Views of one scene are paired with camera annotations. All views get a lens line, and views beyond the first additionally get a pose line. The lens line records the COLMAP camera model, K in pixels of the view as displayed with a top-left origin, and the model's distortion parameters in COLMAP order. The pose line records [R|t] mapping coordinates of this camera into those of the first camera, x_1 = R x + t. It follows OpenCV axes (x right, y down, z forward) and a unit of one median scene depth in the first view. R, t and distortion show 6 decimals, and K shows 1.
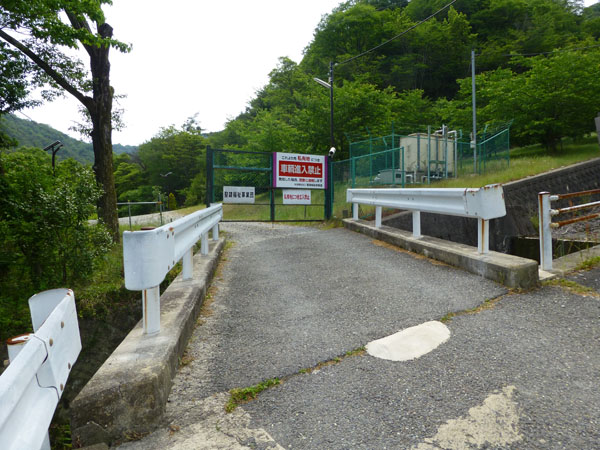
lens RADIAL K [[425.2, 0, 309.2], [0, 425.2, 224.0], [0, 0, 1]] dist [-0.031598, -0.001232]
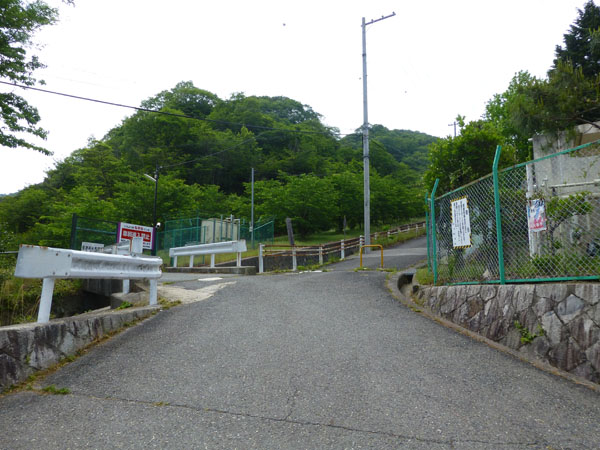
lens RADIAL K [[425.2, 0, 309.2], [0, 425.2, 224.0], [0, 0, 1]] dist [-0.031598, -0.001232]
pose [[0.887862, 0.085827, 0.452034, -0.095014], [0.004573, 0.980754, -0.195194, 0.077107], [-0.460087, 0.175373, 0.870382, -0.355227]]
